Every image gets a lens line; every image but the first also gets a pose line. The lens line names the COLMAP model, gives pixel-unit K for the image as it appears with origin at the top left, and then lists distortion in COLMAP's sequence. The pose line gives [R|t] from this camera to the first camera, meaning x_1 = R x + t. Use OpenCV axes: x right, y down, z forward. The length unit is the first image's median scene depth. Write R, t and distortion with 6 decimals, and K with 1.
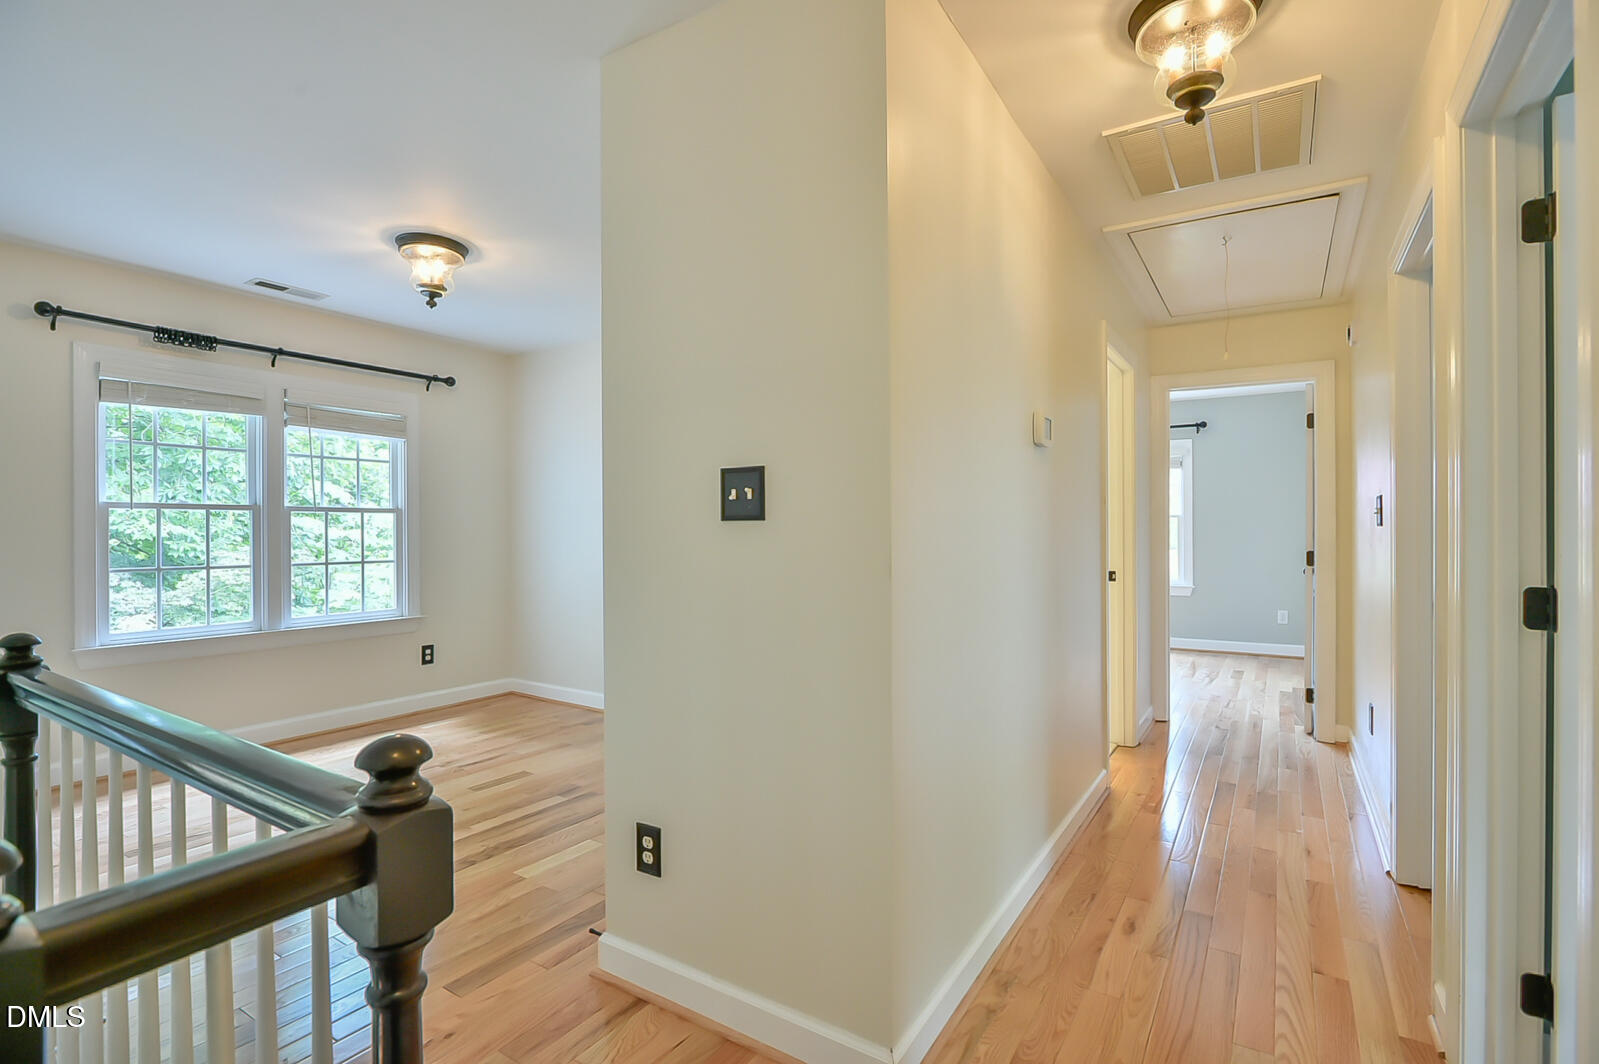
lens RADIAL K [[759.8, 0, 796.9], [0, 759.8, 532.6], [0, 0, 1]] dist [-0.001507, -0.000429]
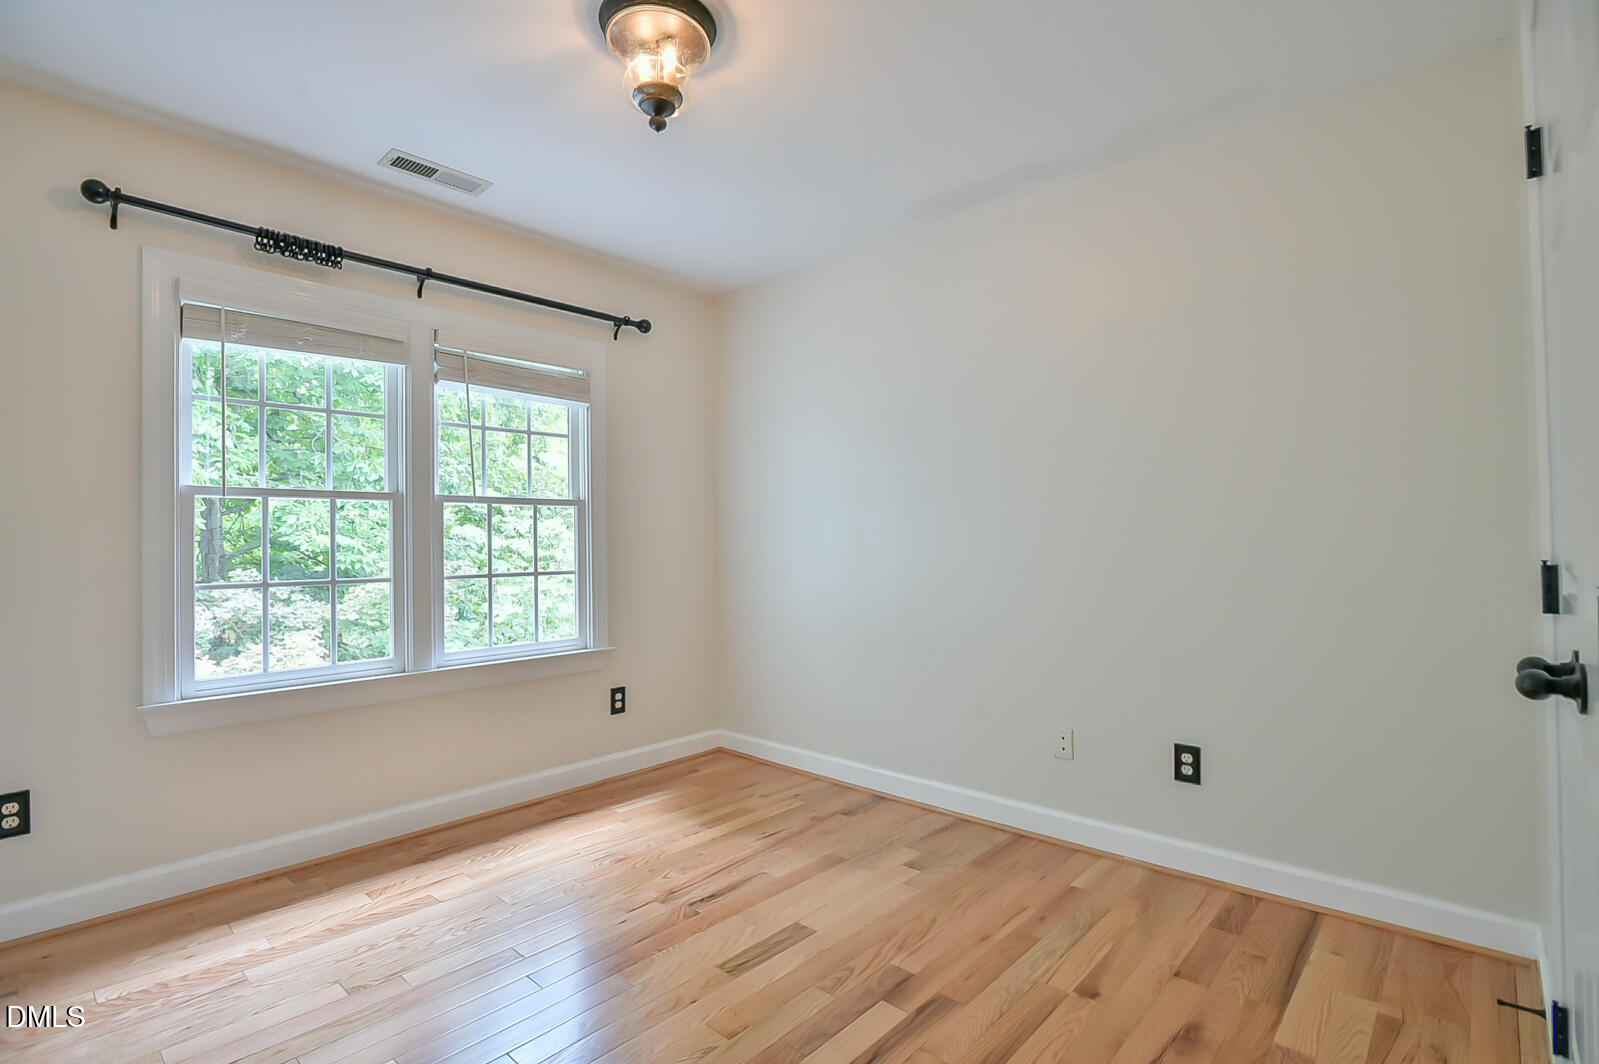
lens RADIAL K [[759.8, 0, 804.5], [0, 759.8, 532.3], [0, 0, 1]] dist [-0.001507, -0.000429]
pose [[0.987124, -0.011683, -0.159532, -0.198171], [0.009392, 0.999842, -0.015103, 0.012494], [0.159683, 0.013411, 0.987077, 0.317897]]
